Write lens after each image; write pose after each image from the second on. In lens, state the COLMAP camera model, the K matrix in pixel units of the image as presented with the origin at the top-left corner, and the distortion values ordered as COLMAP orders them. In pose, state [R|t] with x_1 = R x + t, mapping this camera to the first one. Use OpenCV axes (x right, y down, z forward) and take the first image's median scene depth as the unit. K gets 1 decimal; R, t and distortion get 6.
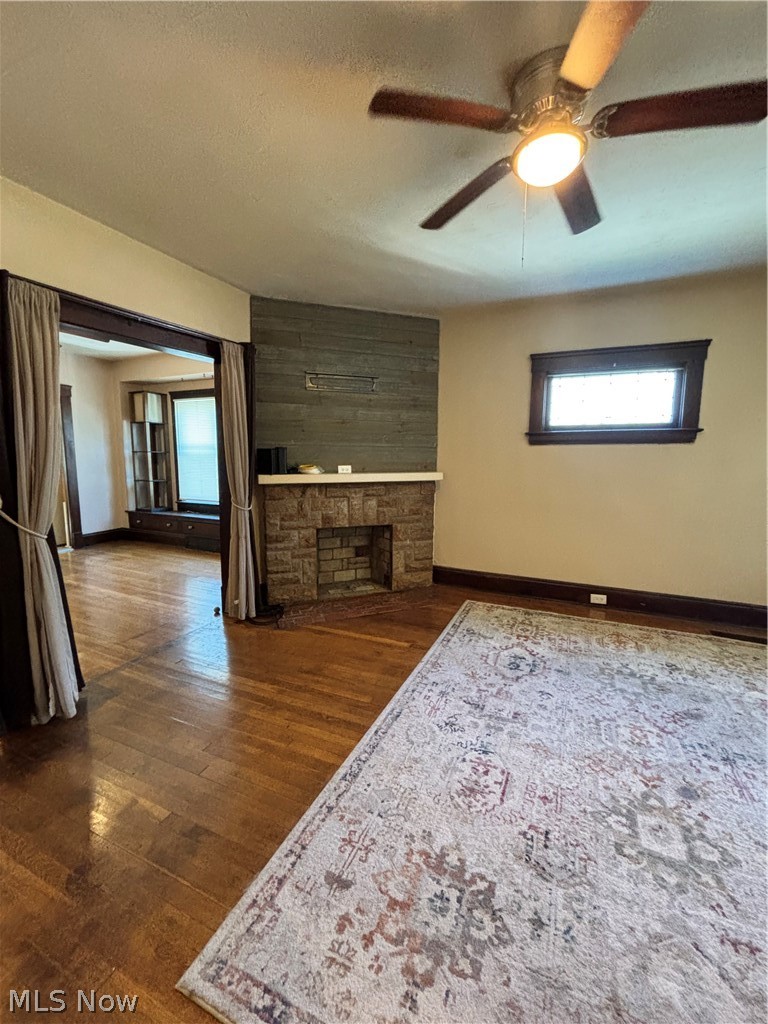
lens RADIAL K [[416.2, 0, 386.9], [0, 416.2, 505.9], [0, 0, 1]] dist [-0.001937, 0.001516]
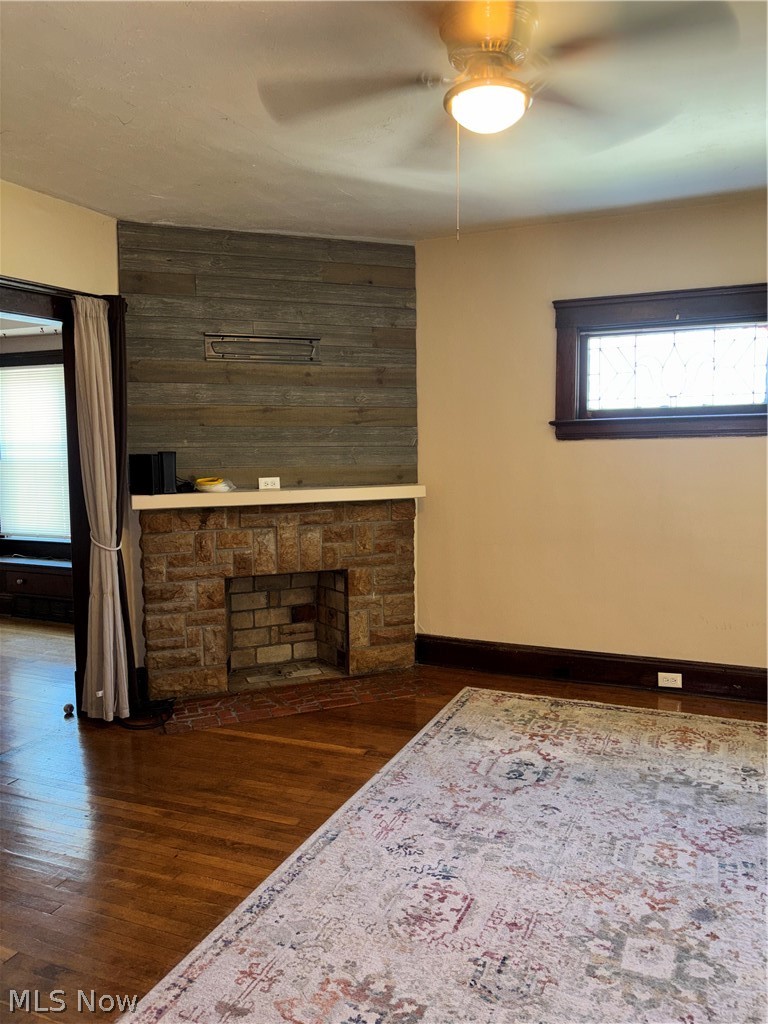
lens RADIAL K [[781.6, 0, 384.6], [0, 781.6, 511.8], [0, 0, 1]] dist [0.037712, -0.049266]
pose [[0.999795, -0.018778, 0.007615, 0.079148], [0.019027, 0.999238, -0.034085, -0.000787], [-0.006970, 0.034223, 0.999390, -0.238681]]
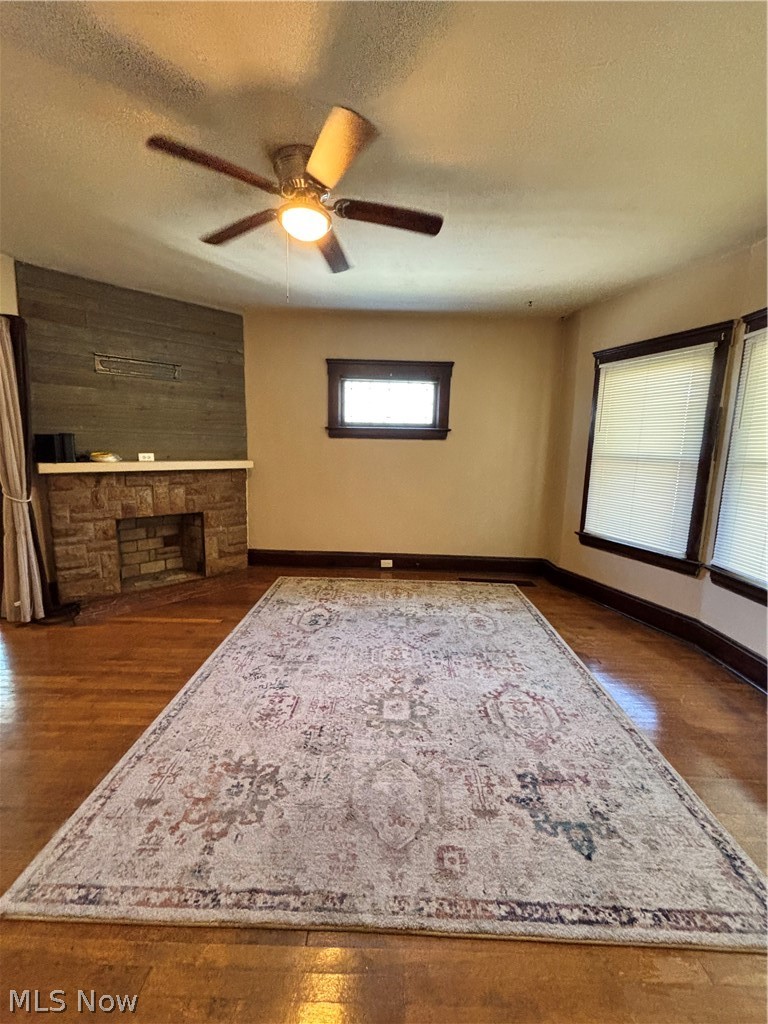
lens RADIAL K [[416.2, 0, 388.5], [0, 416.2, 506.3], [0, 0, 1]] dist [-0.001937, 0.001516]
pose [[0.917973, -0.040634, 0.394555, 0.035957], [0.027419, 0.998860, 0.039078, 0.005064], [-0.395693, -0.025055, 0.918041, -0.158232]]
